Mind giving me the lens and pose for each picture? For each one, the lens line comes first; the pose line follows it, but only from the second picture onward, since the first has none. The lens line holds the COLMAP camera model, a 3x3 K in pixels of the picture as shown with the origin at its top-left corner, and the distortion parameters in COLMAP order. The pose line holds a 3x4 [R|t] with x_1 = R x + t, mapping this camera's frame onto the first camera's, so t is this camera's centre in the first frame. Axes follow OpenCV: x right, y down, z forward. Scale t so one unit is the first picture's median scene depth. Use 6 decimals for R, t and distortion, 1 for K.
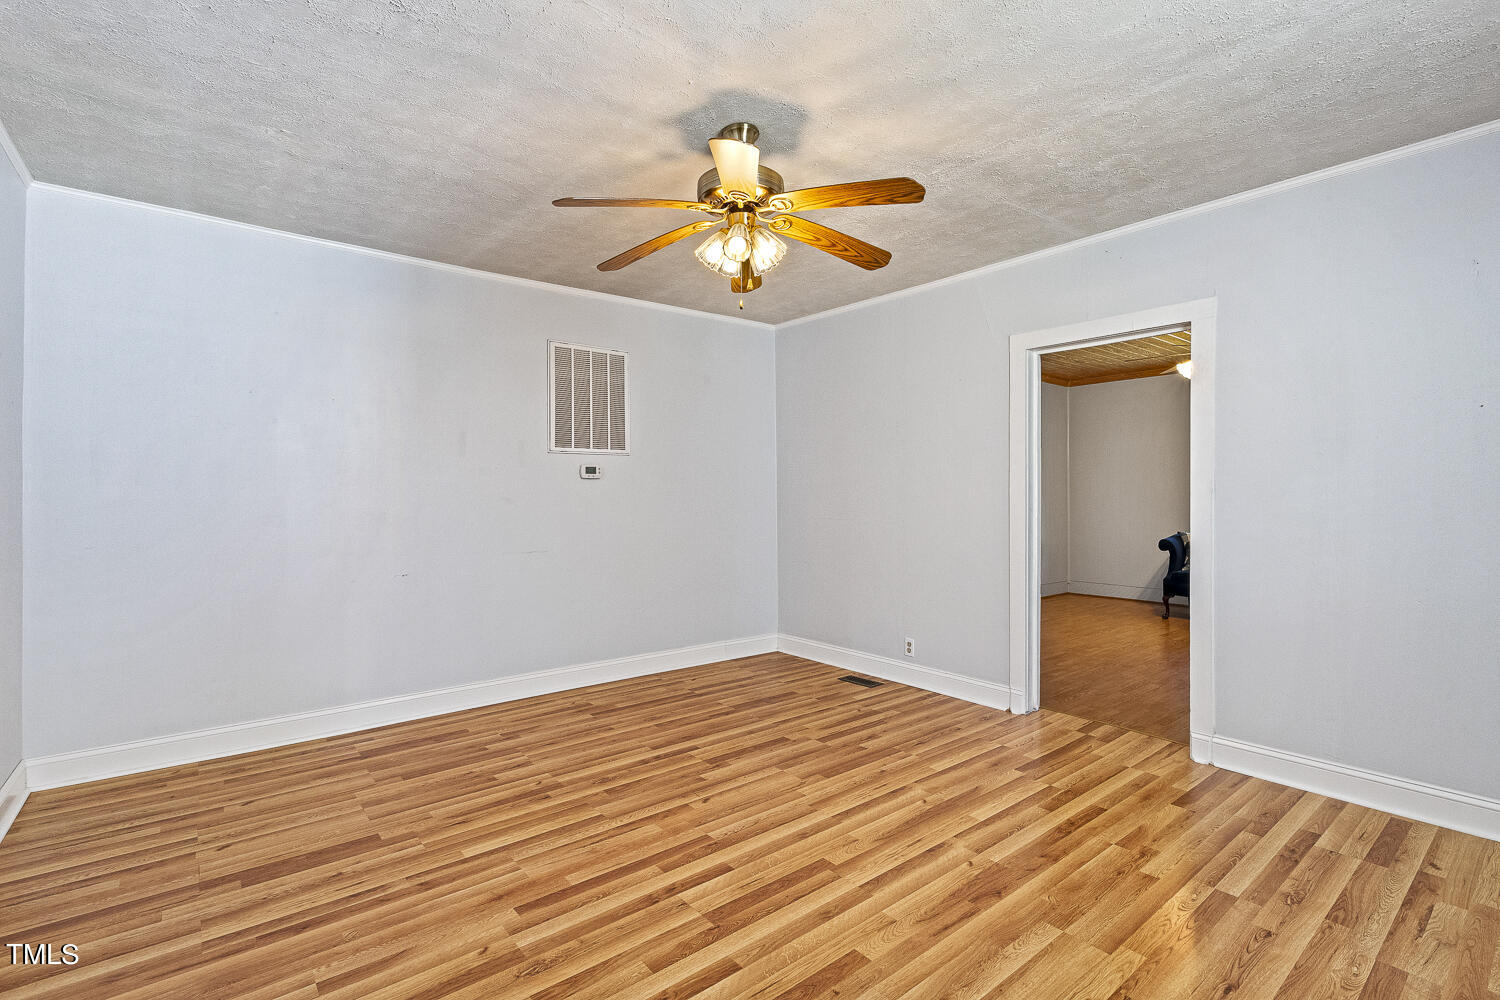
lens RADIAL K [[687.0, 0, 750.0], [0, 687.0, 500.0], [0, 0, 1]] dist [0.000264, 0.000380]
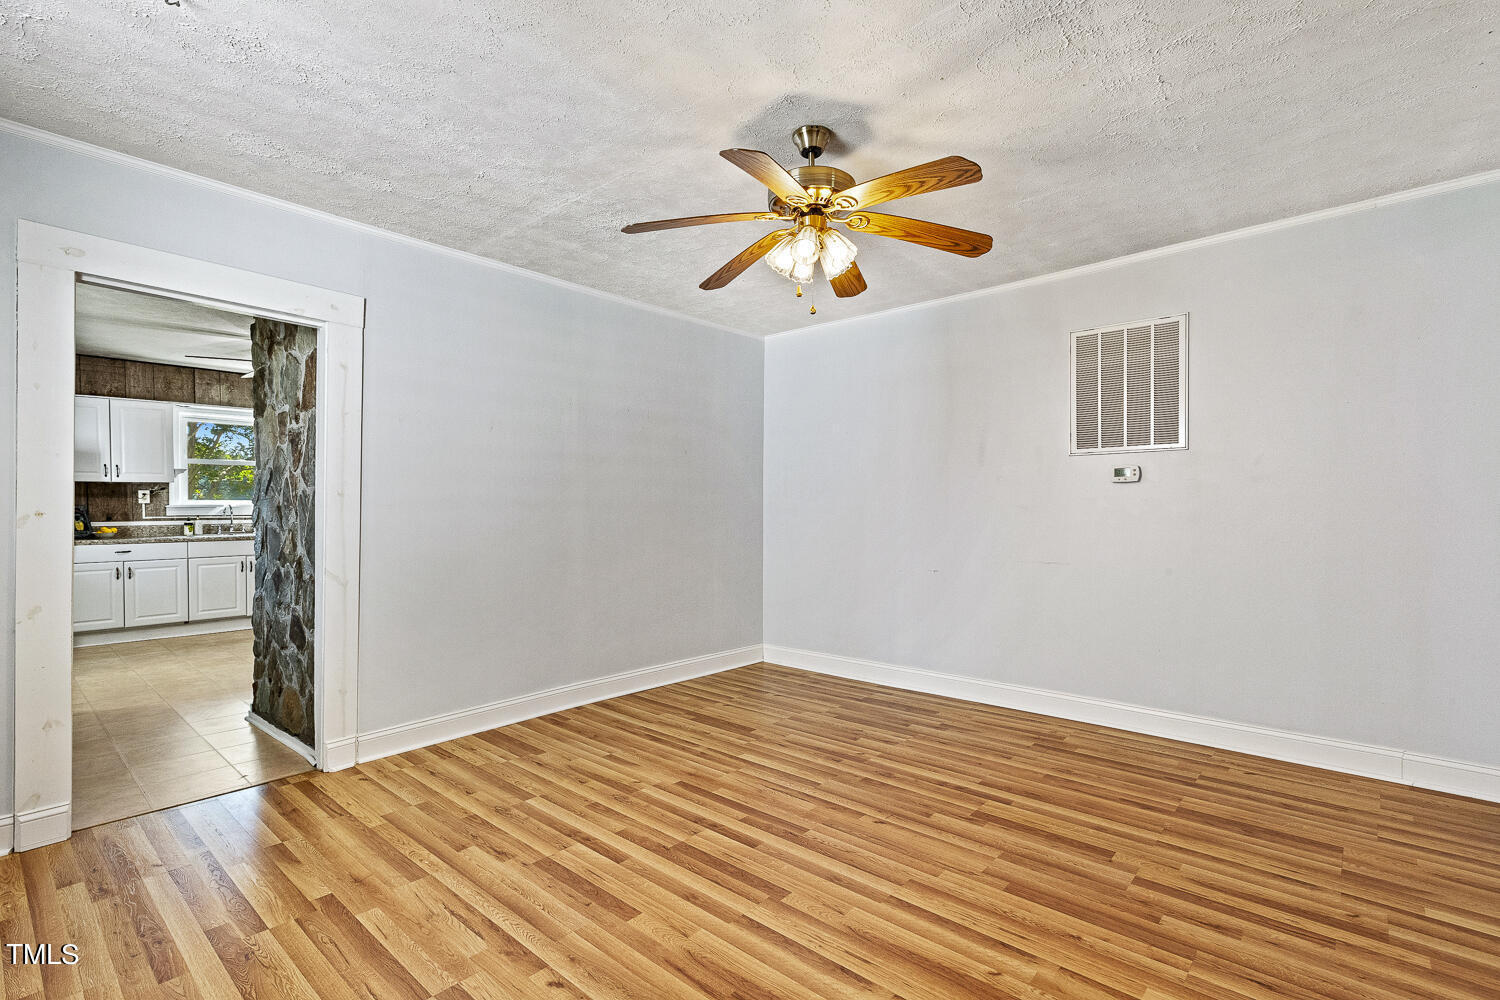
lens RADIAL K [[705.4, 0, 748.6], [0, 705.4, 514.2], [0, 0, 1]] dist [-0.000395, 0.000163]
pose [[0.155596, 0.011980, -0.987748, 0.764323], [-0.003269, 0.999927, 0.011613, -0.001182], [0.987815, 0.001422, 0.155624, 0.586175]]
